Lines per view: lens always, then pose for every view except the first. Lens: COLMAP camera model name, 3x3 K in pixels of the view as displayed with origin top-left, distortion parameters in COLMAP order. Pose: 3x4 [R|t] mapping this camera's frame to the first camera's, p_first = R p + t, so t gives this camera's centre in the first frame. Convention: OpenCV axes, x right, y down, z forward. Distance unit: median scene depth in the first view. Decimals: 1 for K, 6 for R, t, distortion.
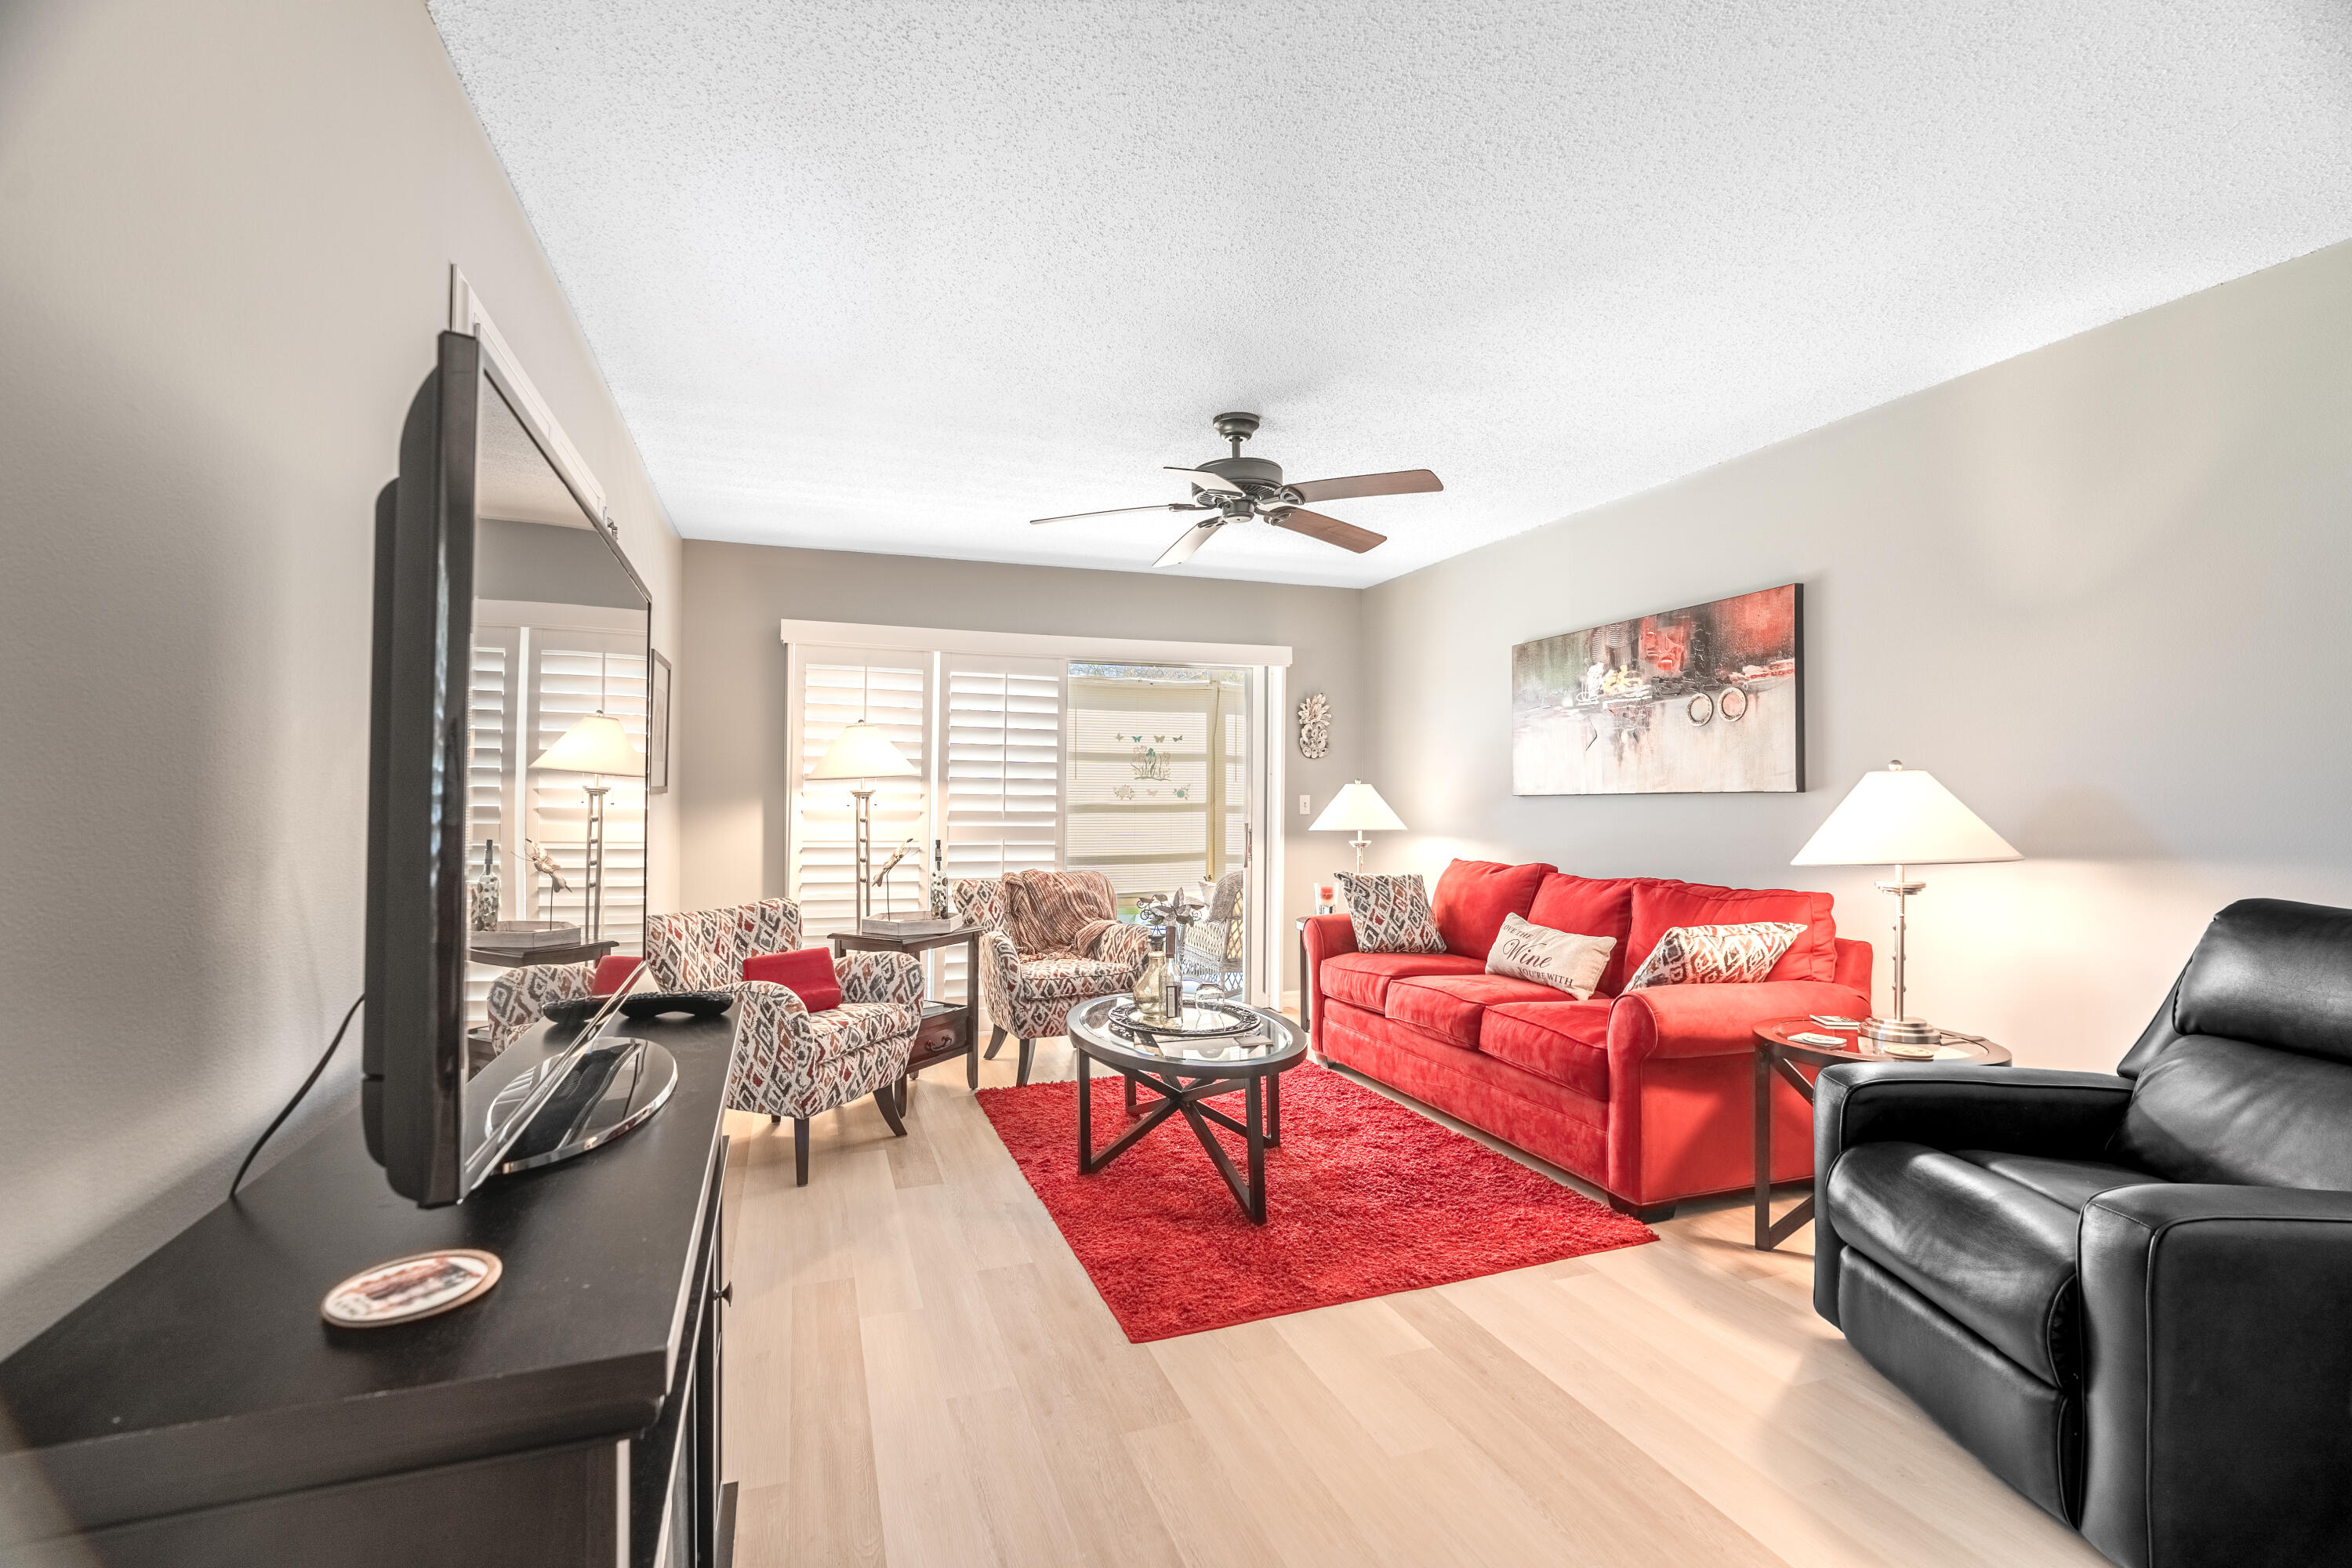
lens RADIAL K [[1074.8, 0, 1193.0], [0, 1074.8, 780.5], [0, 0, 1]] dist [-0.001039, 0.000193]
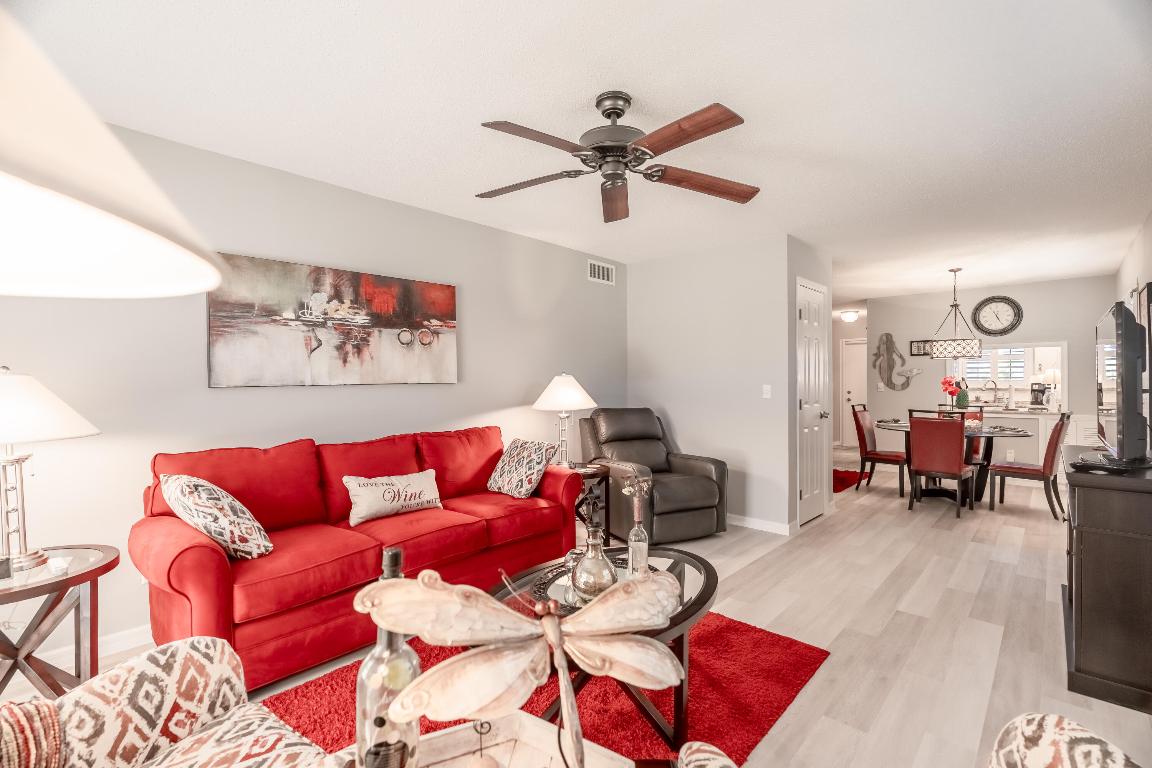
lens RADIAL K [[526.4, 0, 571.3], [0, 526.4, 383.3], [0, 0, 1]] dist [-0.001039, 0.000193]
pose [[-0.449700, -0.003970, 0.893171, -0.423049], [-0.009706, 0.999953, -0.000442, 0.007644], [-0.893127, -0.008868, -0.449717, 1.100427]]
